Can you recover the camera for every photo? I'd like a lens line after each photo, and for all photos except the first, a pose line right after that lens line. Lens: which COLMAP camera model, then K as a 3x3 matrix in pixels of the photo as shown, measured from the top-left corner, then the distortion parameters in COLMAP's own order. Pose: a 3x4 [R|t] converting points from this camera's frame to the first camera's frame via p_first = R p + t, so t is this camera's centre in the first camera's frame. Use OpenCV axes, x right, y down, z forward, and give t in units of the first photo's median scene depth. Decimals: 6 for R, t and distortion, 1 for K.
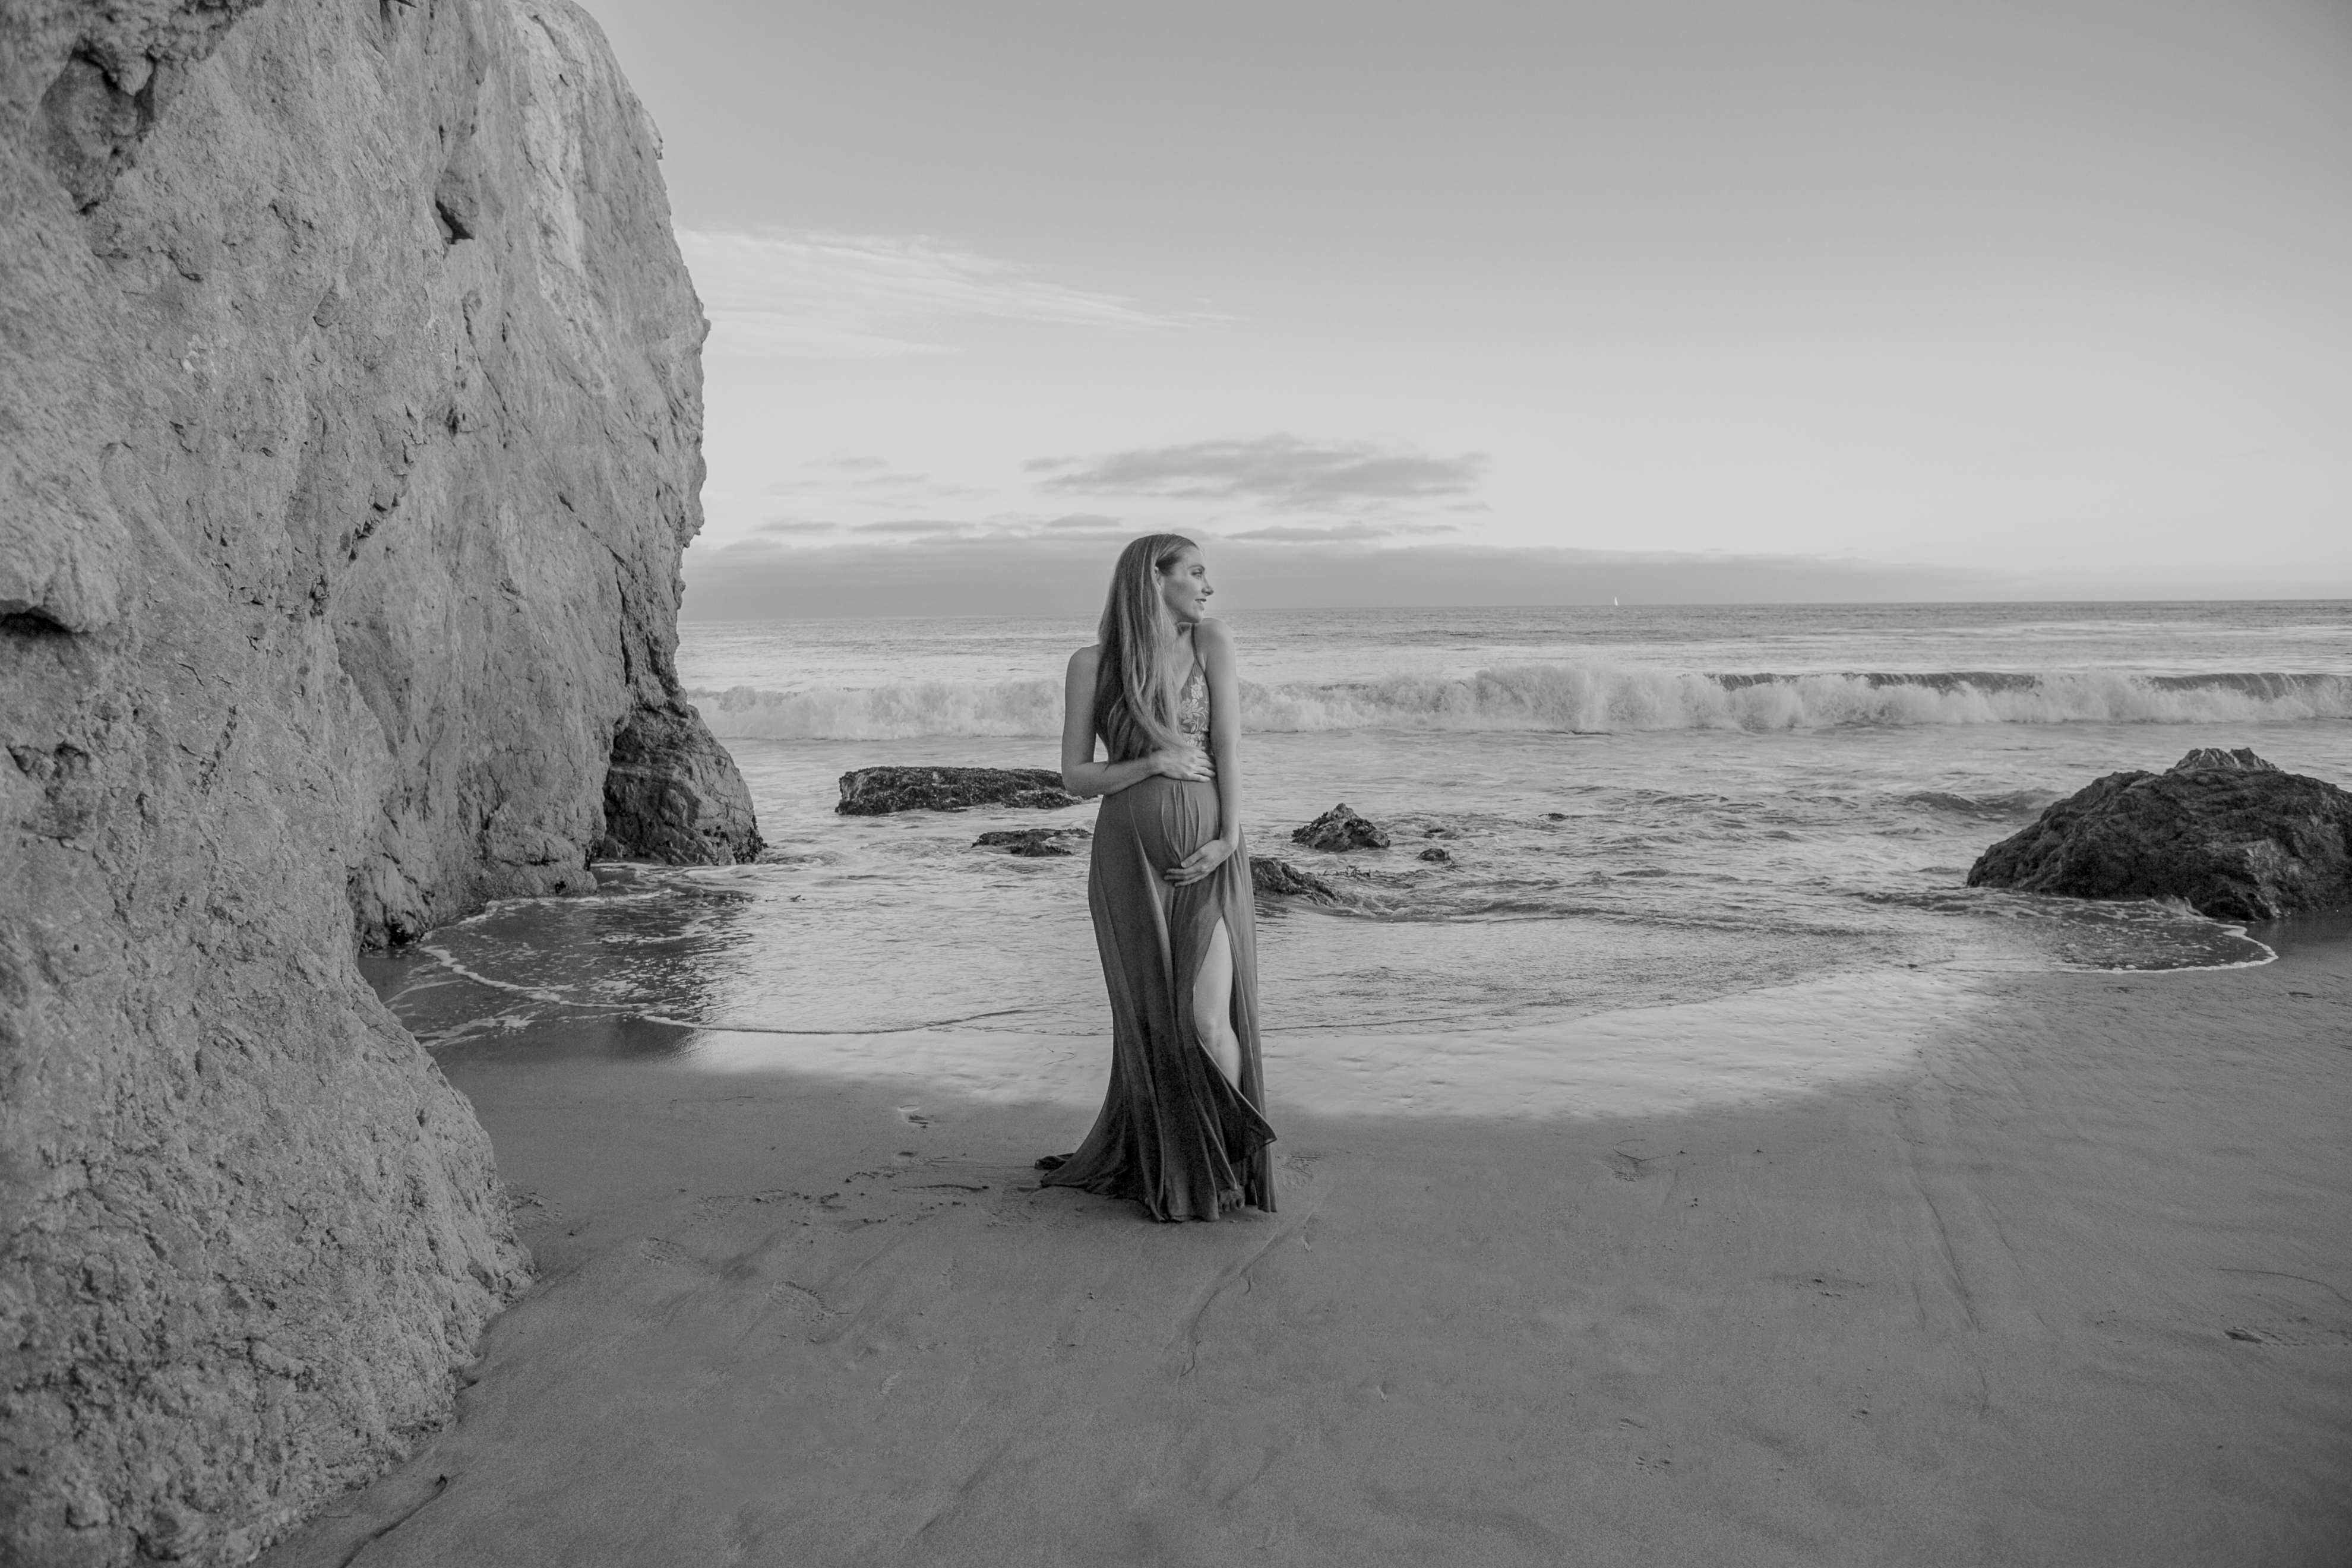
lens RADIAL K [[1606.6, 0, 1187.3], [0, 1606.6, 800.8], [0, 0, 1]] dist [-0.100413, 0.047798]
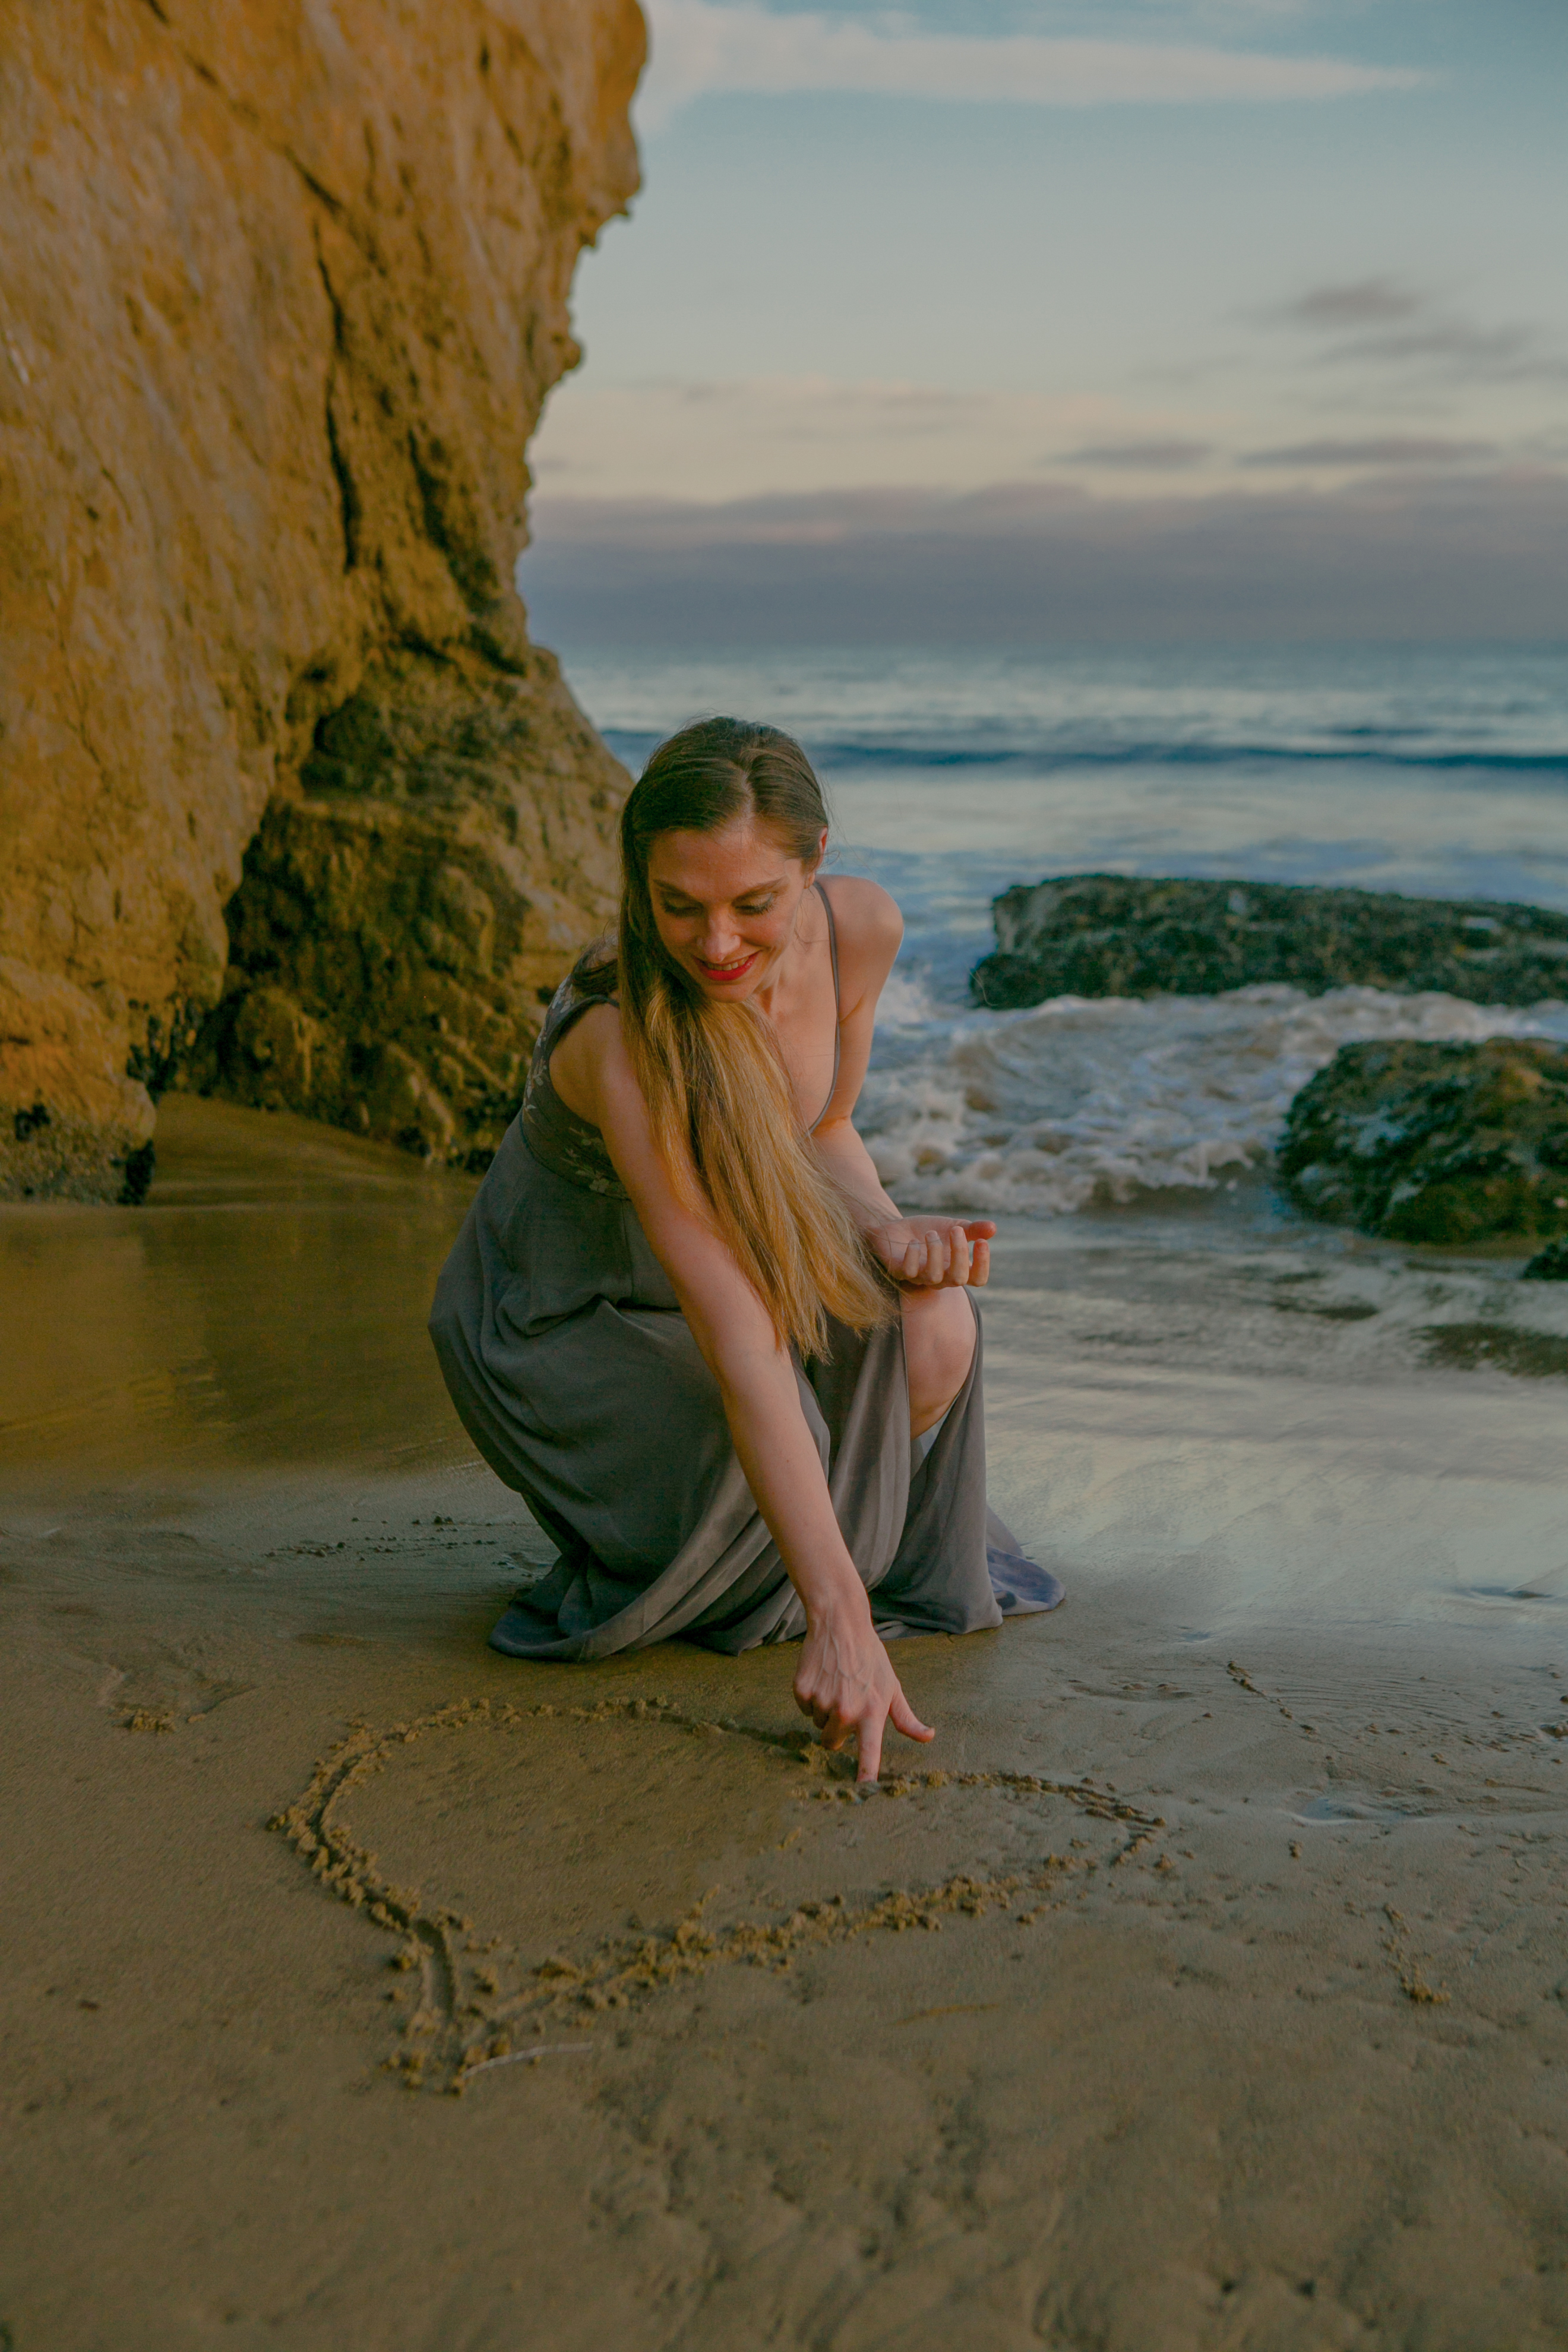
lens RADIAL K [[3235.1, 0, 786.4], [0, 3235.1, 1174.3], [0, 0, 1]] dist [0.043143, 0.000000]
pose [[0.953236, 0.053547, -0.297447, -0.039610], [-0.039119, 0.997760, 0.054256, 0.019136], [0.299686, -0.040083, 0.953195, 0.348902]]
